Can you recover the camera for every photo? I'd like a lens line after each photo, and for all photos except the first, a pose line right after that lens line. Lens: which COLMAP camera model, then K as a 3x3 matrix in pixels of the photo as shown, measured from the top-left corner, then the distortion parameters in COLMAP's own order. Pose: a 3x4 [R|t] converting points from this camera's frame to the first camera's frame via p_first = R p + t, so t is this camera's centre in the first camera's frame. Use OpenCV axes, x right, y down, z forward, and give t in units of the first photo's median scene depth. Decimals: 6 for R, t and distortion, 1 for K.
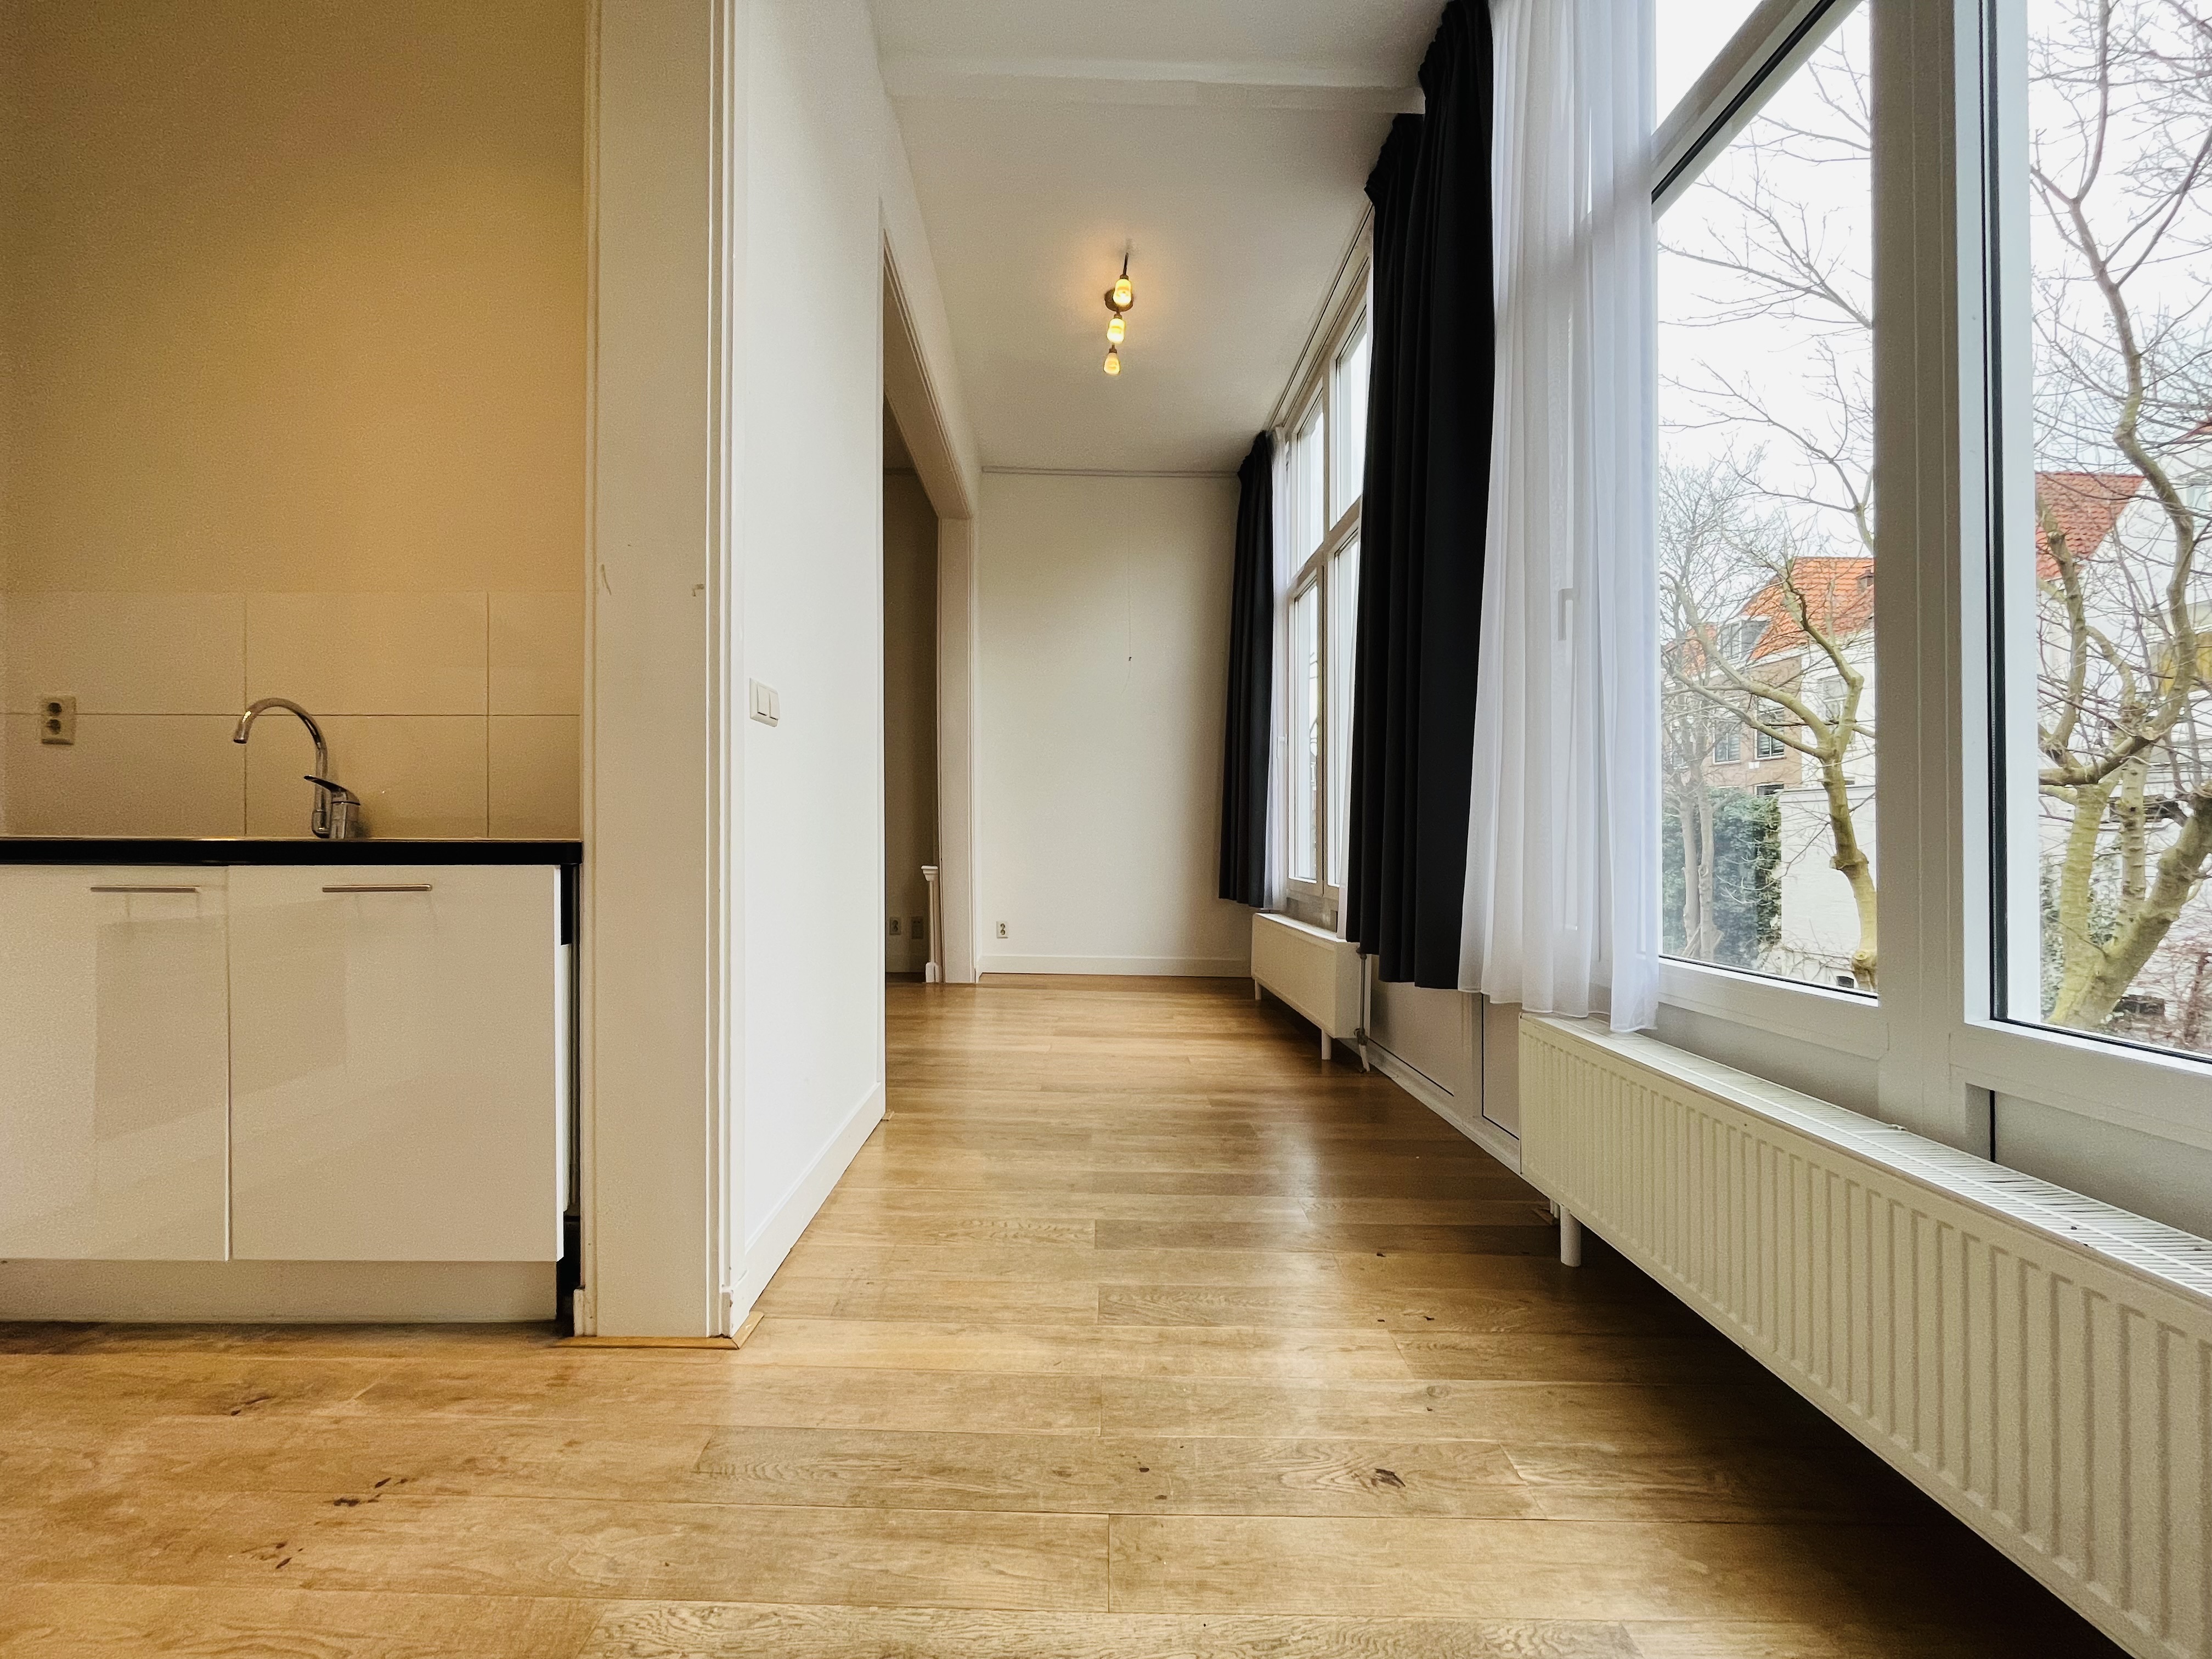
lens RADIAL K [[891.4, 0, 1100.2], [0, 891.4, 834.9], [0, 0, 1]] dist [-0.006849, 0.000540]
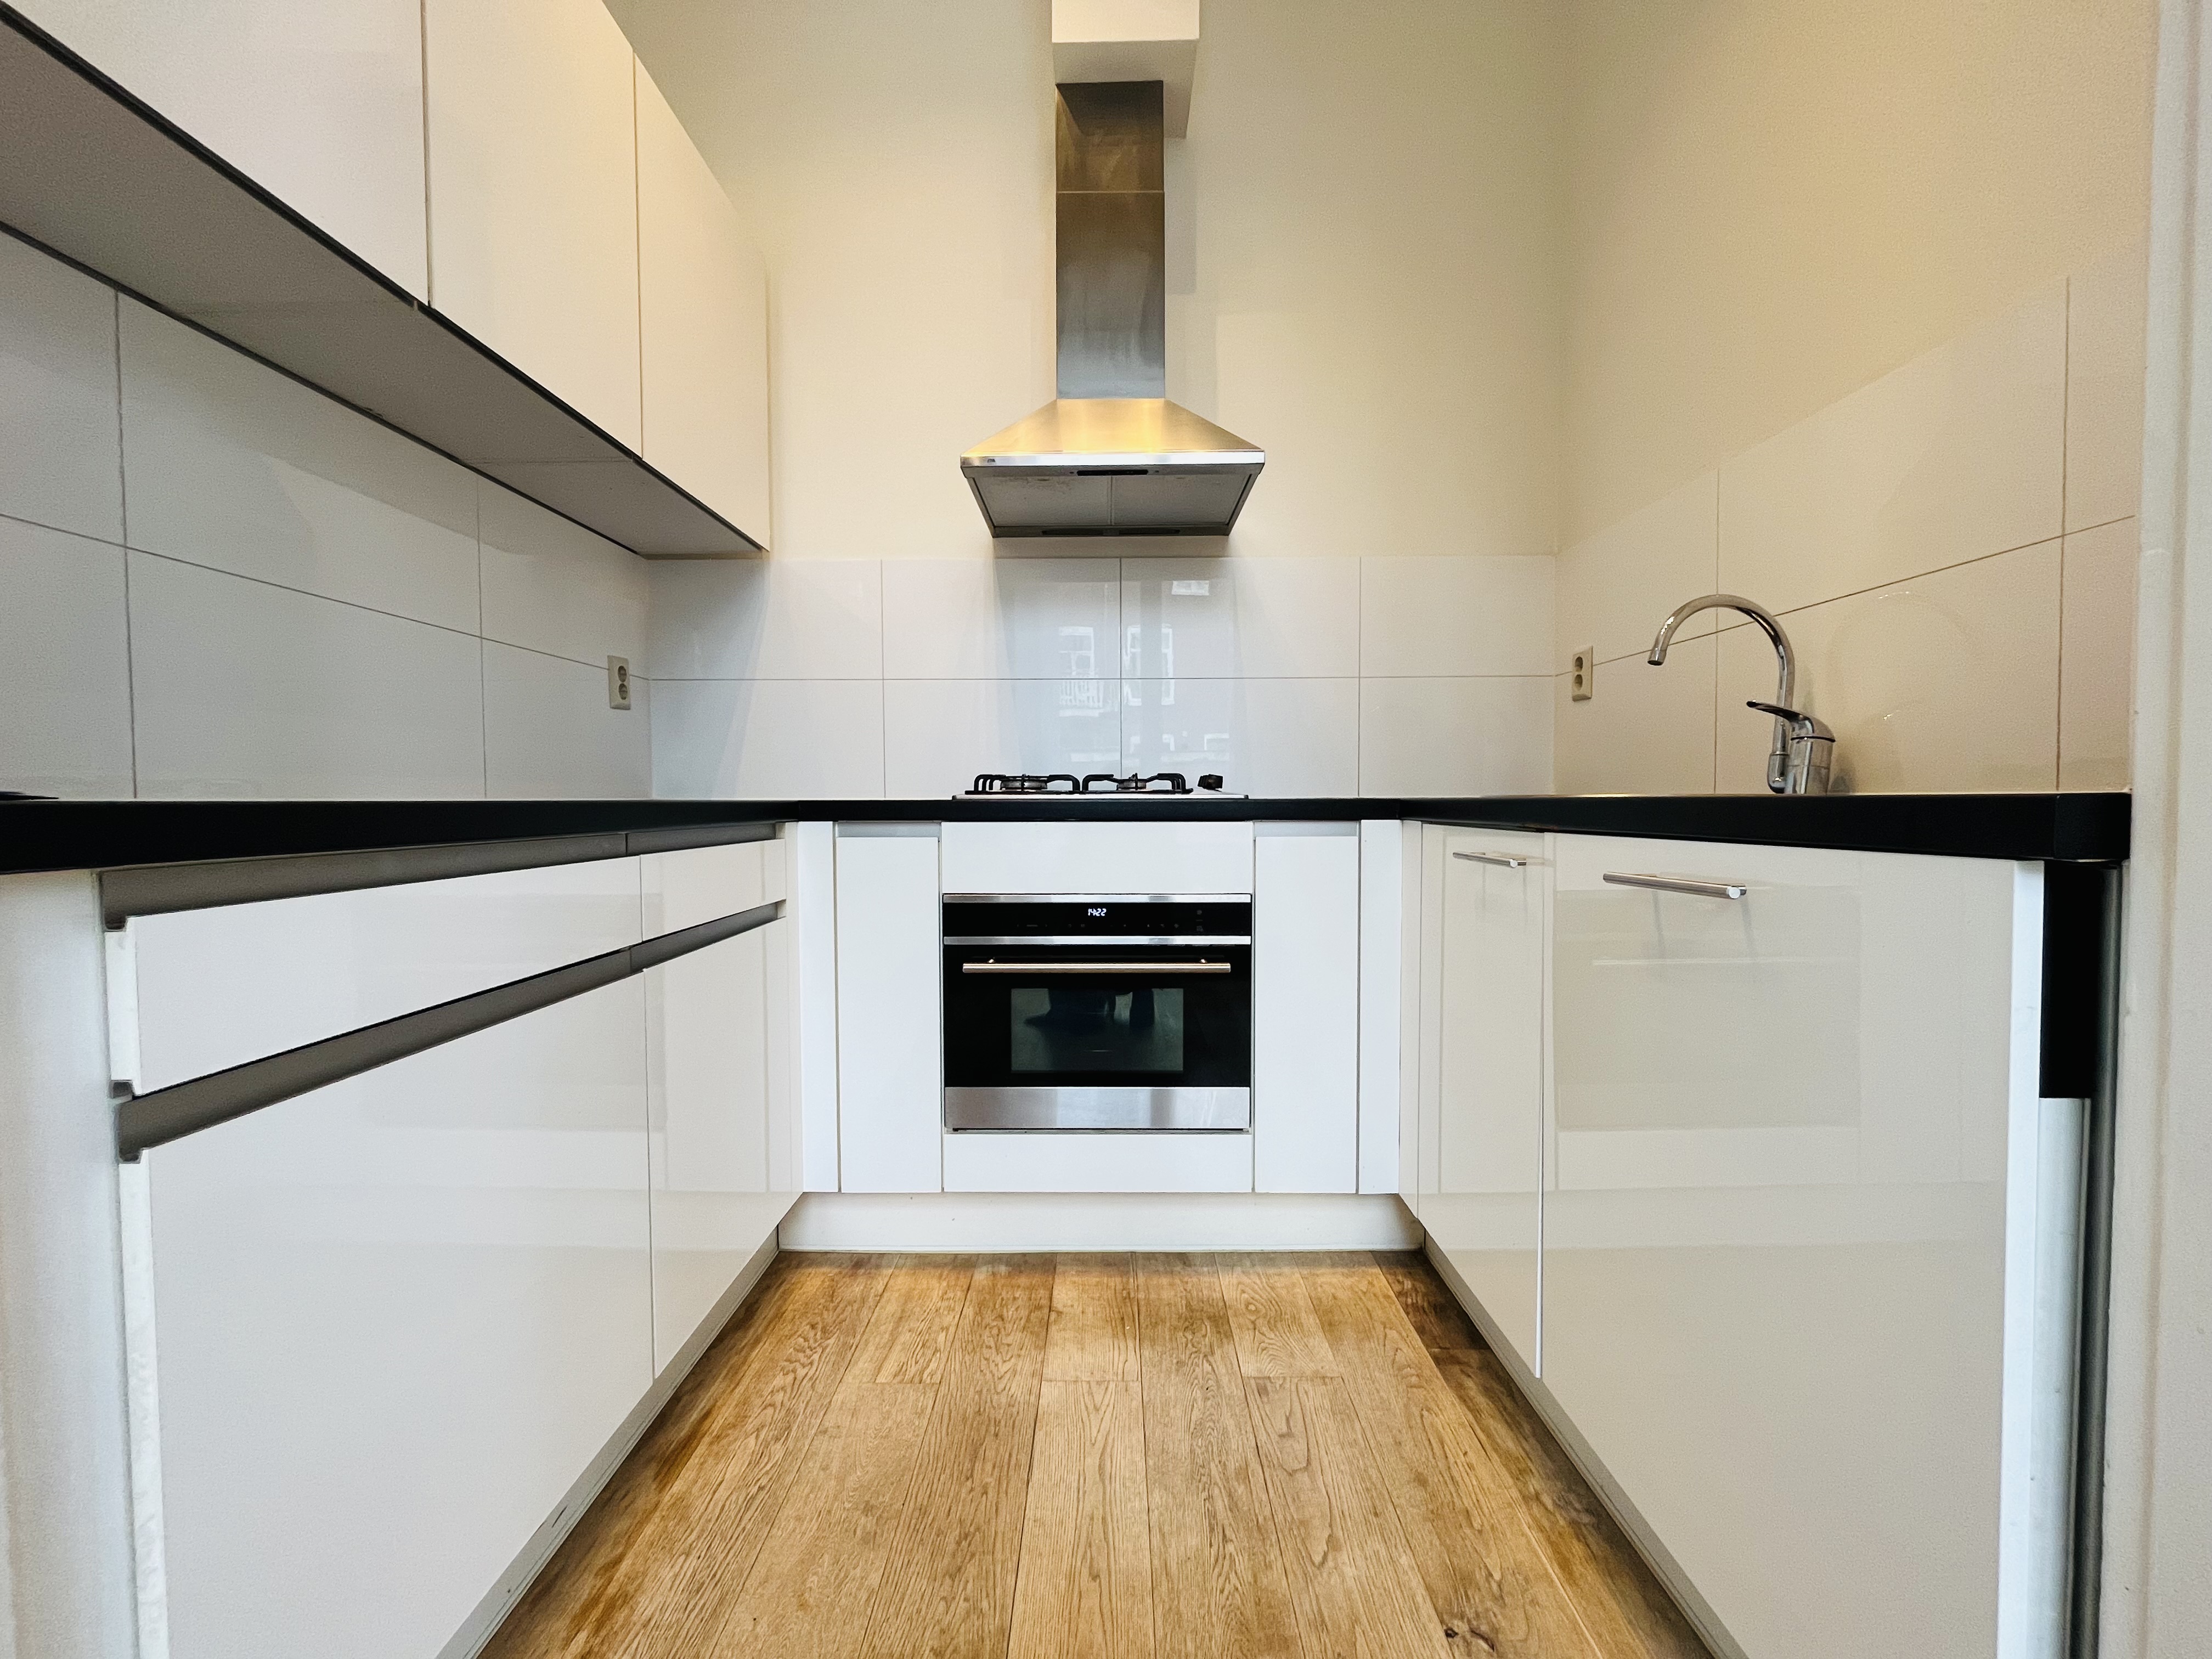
lens RADIAL K [[891.4, 0, 1107.8], [0, 891.4, 834.3], [0, 0, 1]] dist [-0.006849, 0.000540]
pose [[0.002884, 0.033893, -0.999421, -0.271984], [0.007292, 0.999398, 0.033913, 0.009990], [0.999969, -0.007386, 0.002635, 0.634981]]
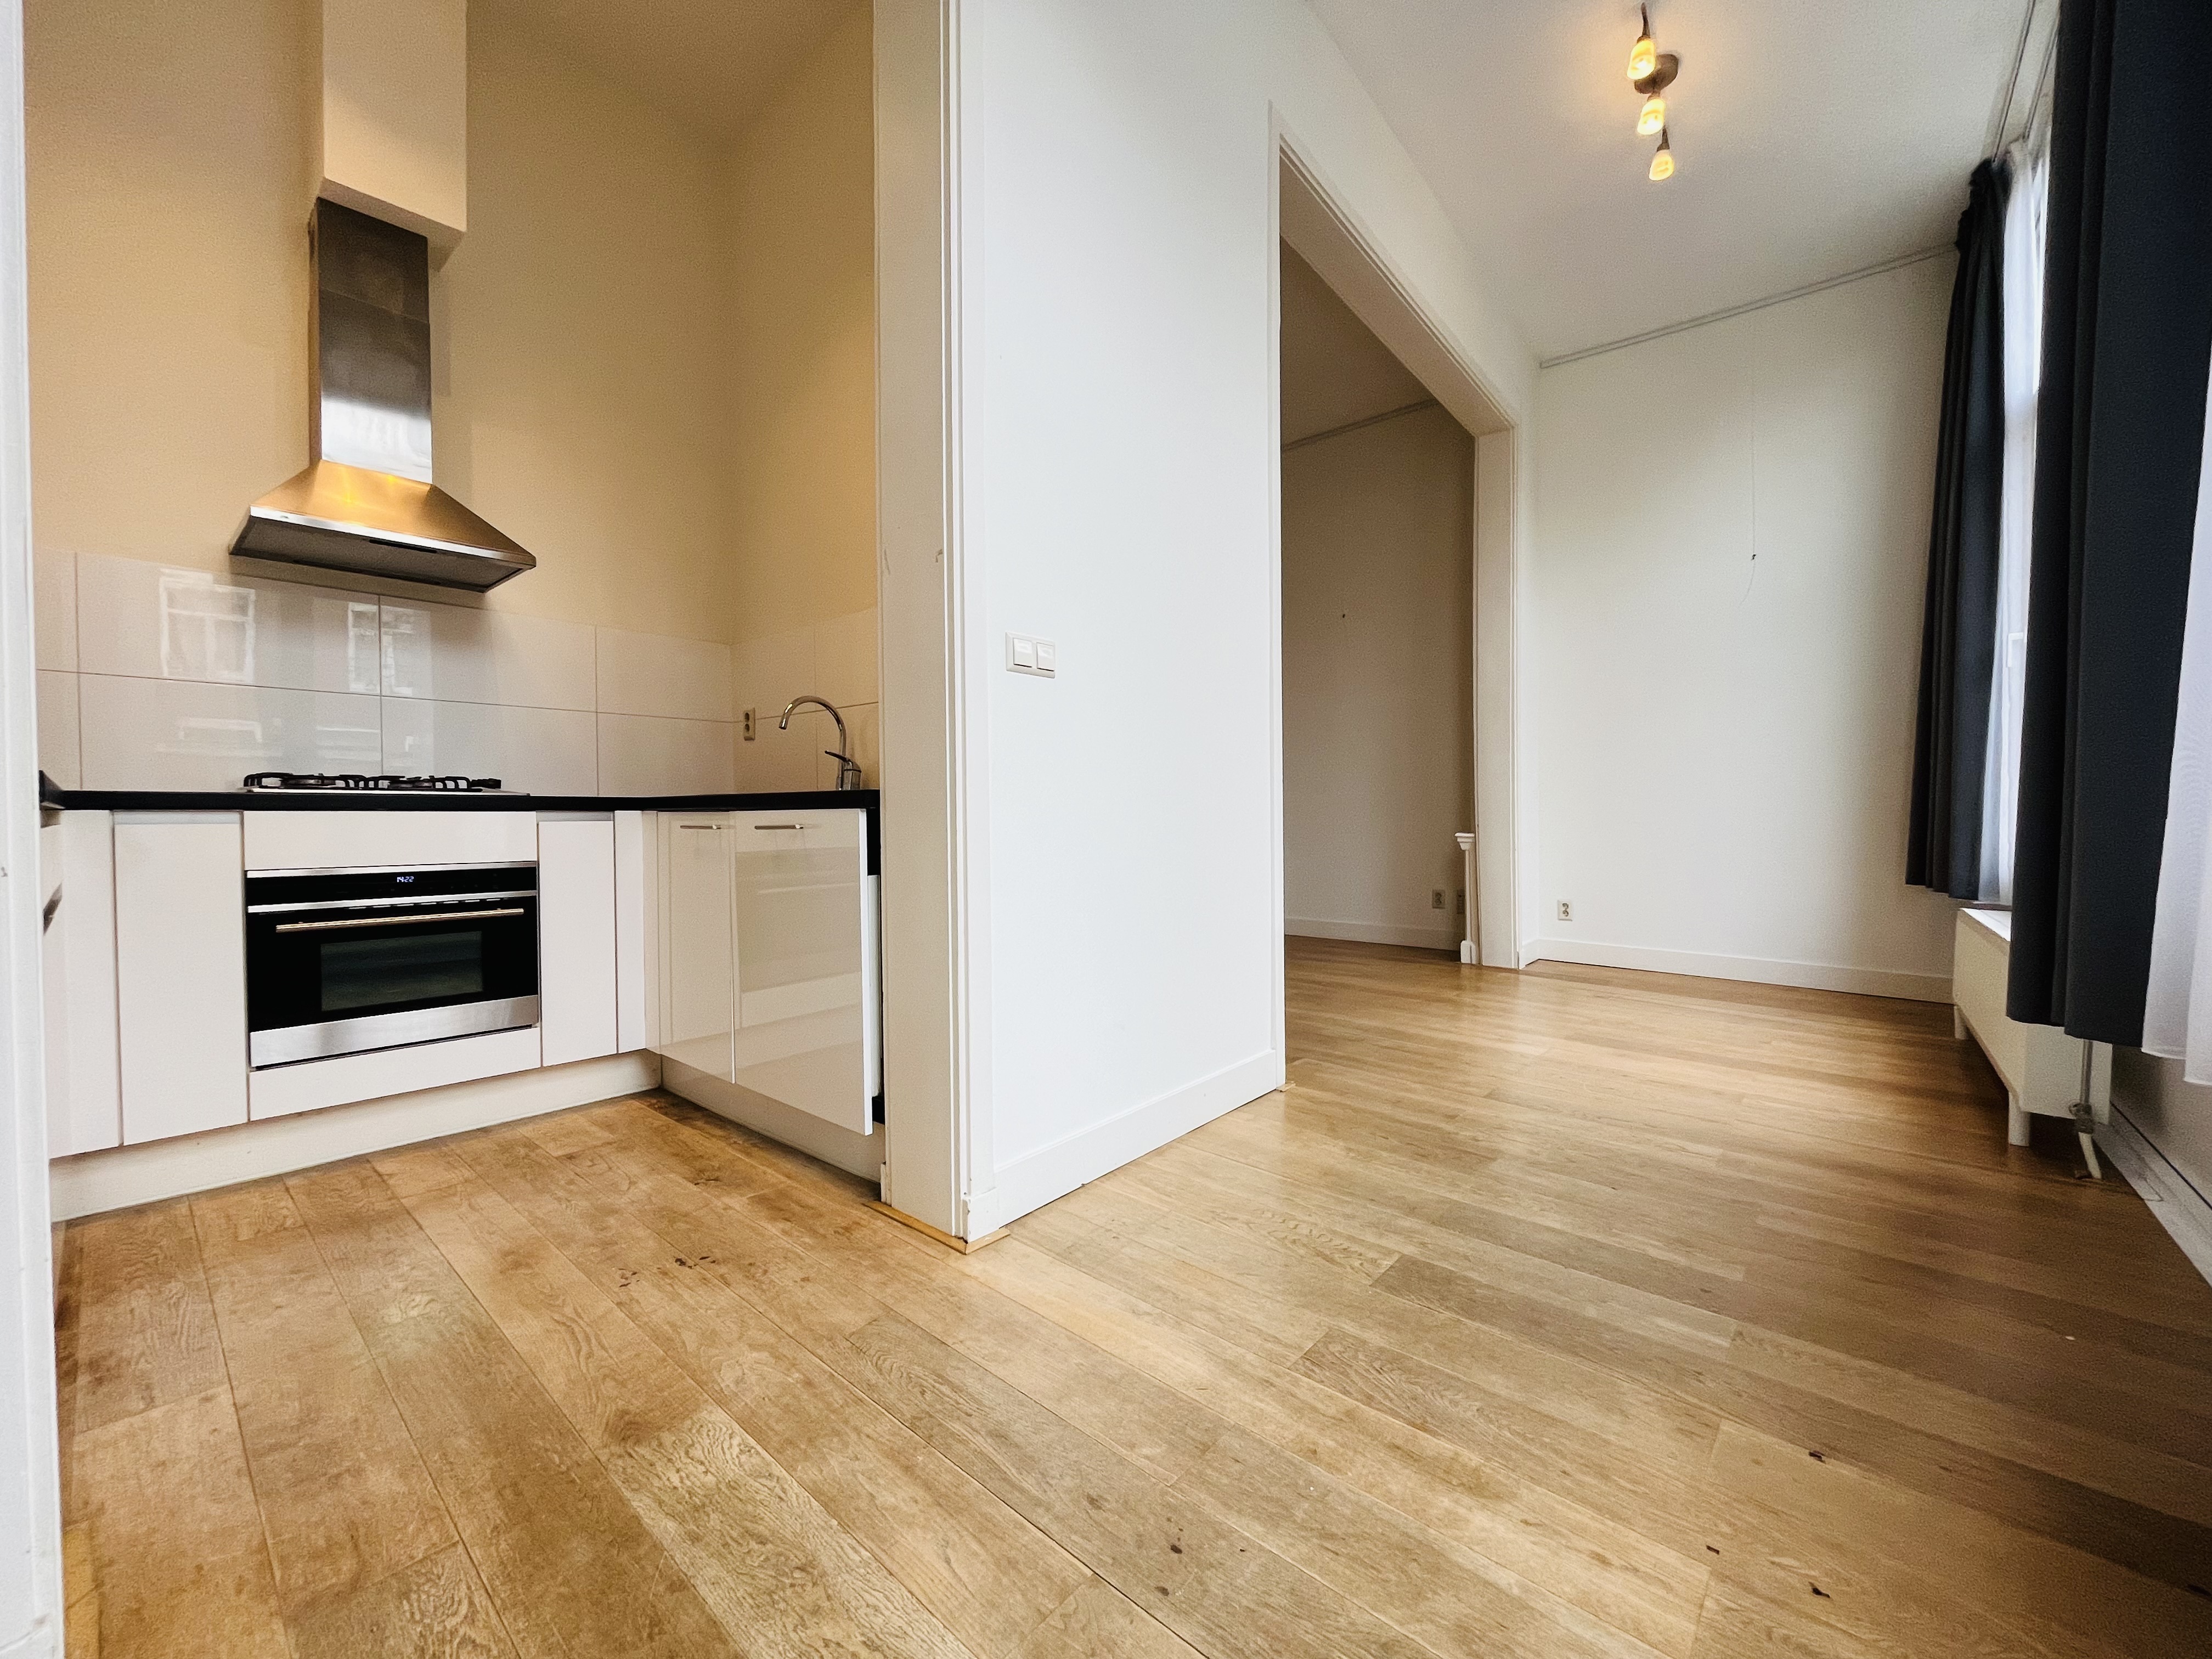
lens RADIAL K [[891.4, 0, 1101.4], [0, 891.4, 835.0], [0, 0, 1]] dist [-0.006849, 0.000540]
pose [[0.755118, 0.009992, -0.655513, 0.412695], [0.007709, 0.999679, 0.024118, 0.042070], [0.655543, -0.023265, 0.754799, 0.294849]]
